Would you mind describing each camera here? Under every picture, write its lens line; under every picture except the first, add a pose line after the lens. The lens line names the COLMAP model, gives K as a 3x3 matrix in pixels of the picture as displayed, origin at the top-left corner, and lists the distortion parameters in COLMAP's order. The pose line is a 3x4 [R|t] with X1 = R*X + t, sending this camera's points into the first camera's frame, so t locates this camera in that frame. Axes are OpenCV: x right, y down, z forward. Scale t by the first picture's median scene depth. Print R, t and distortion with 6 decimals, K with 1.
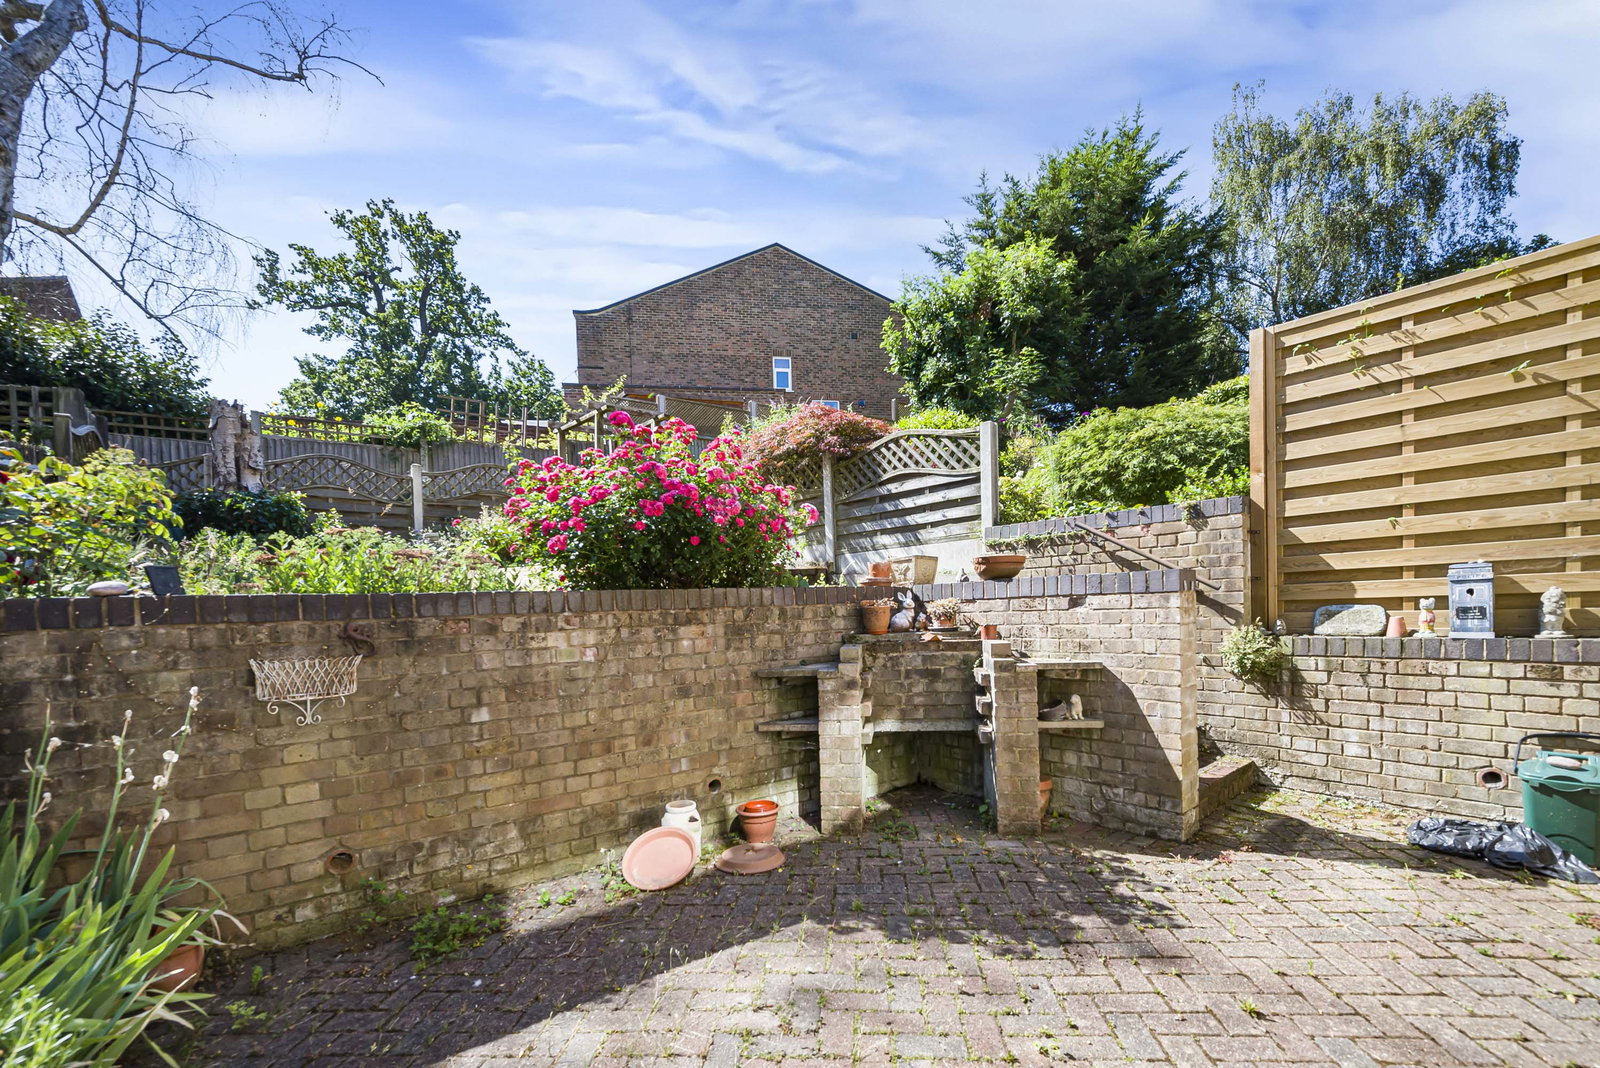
lens RADIAL K [[670.5, 0, 802.0], [0, 670.5, 622.5], [0, 0, 1]] dist [-0.002974, -0.000137]
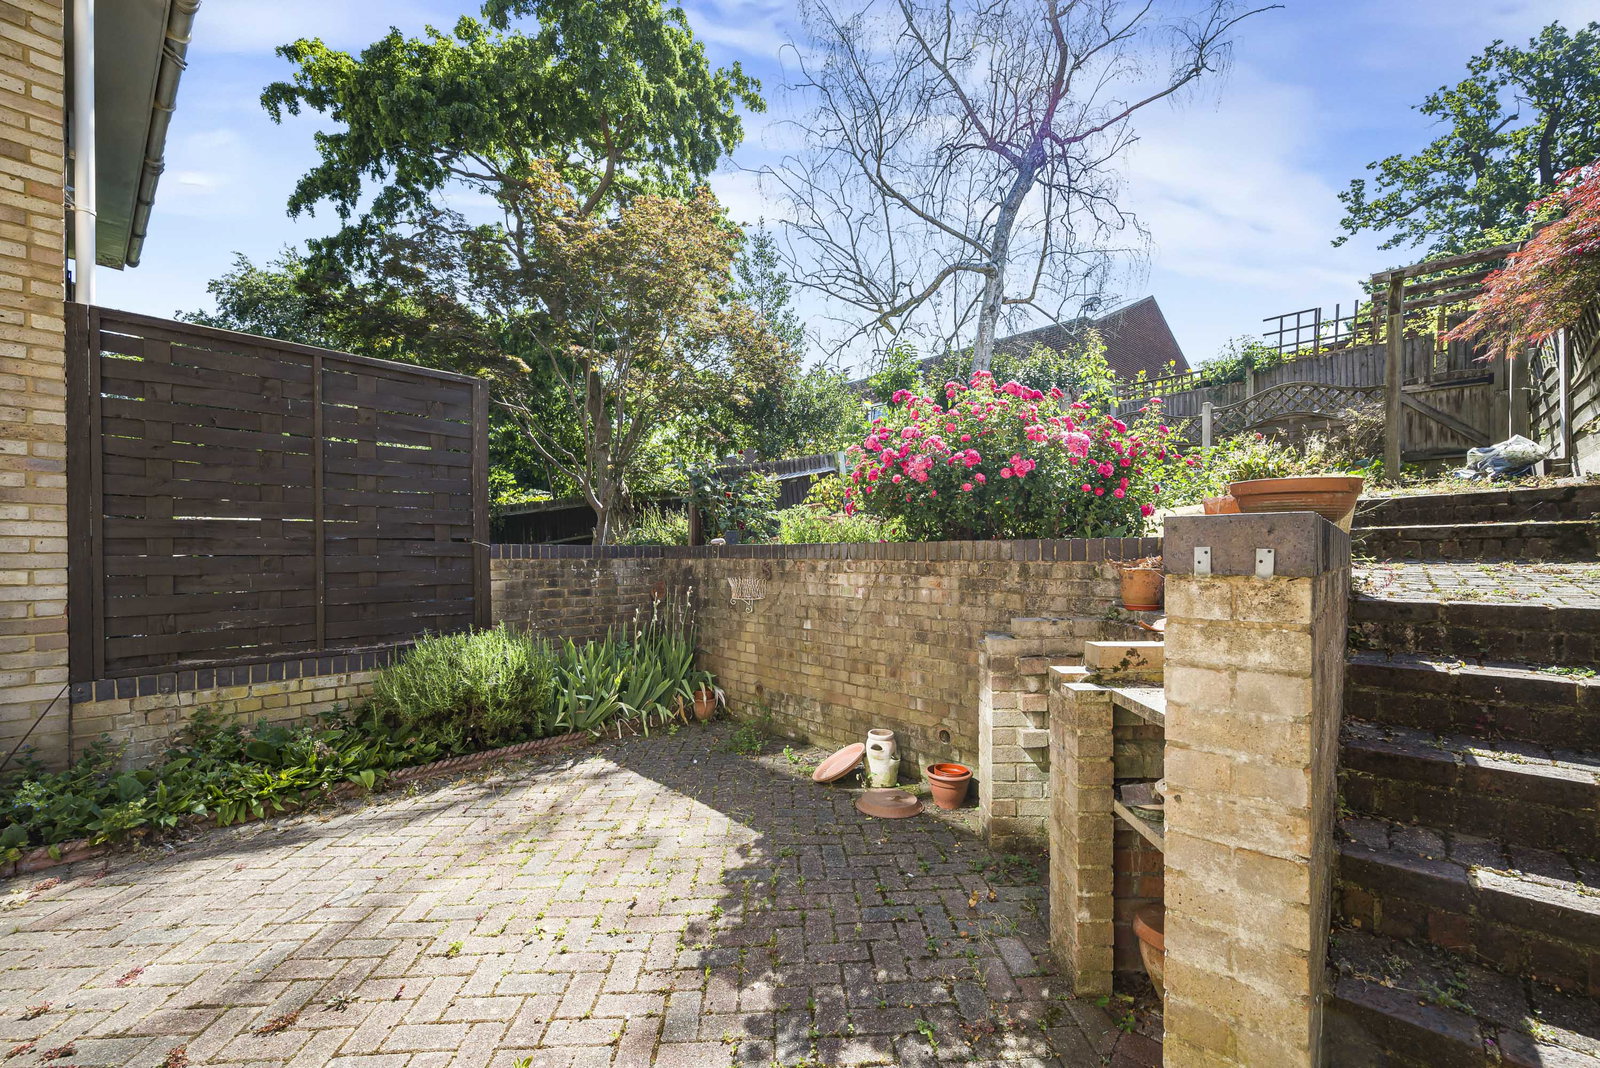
lens RADIAL K [[643.0, 0, 805.0], [0, 643.0, 553.8], [0, 0, 1]] dist [-0.005919, 0.000598]
pose [[0.133675, 0.036857, -0.990340, 0.800044], [-0.024838, 0.999119, 0.033831, -0.059591], [0.990714, 0.020076, 0.134473, 0.662395]]
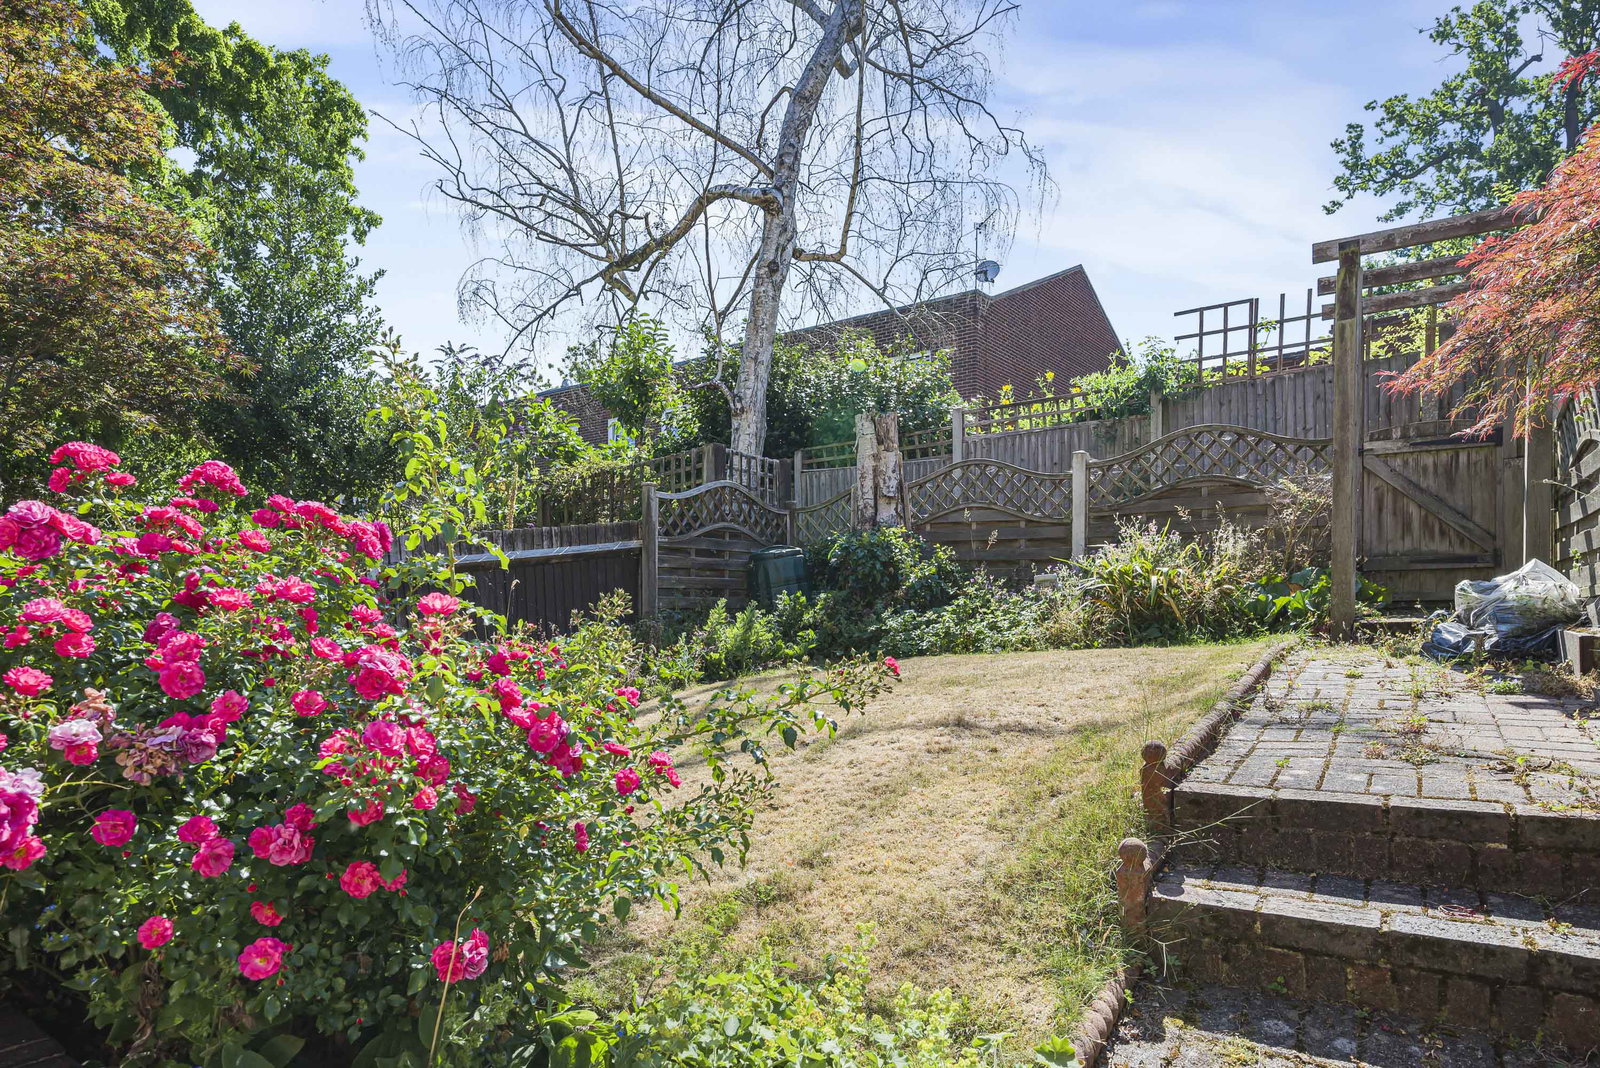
lens RADIAL K [[940.2, 0, 799.1], [0, 940.2, 623.8], [0, 0, 1]] dist [0.000365, -0.003485]
pose [[0.301761, 0.042544, -0.952434, 0.372482], [-0.030180, 0.998929, 0.035059, -0.263405], [0.952906, 0.018165, 0.302721, 1.283545]]
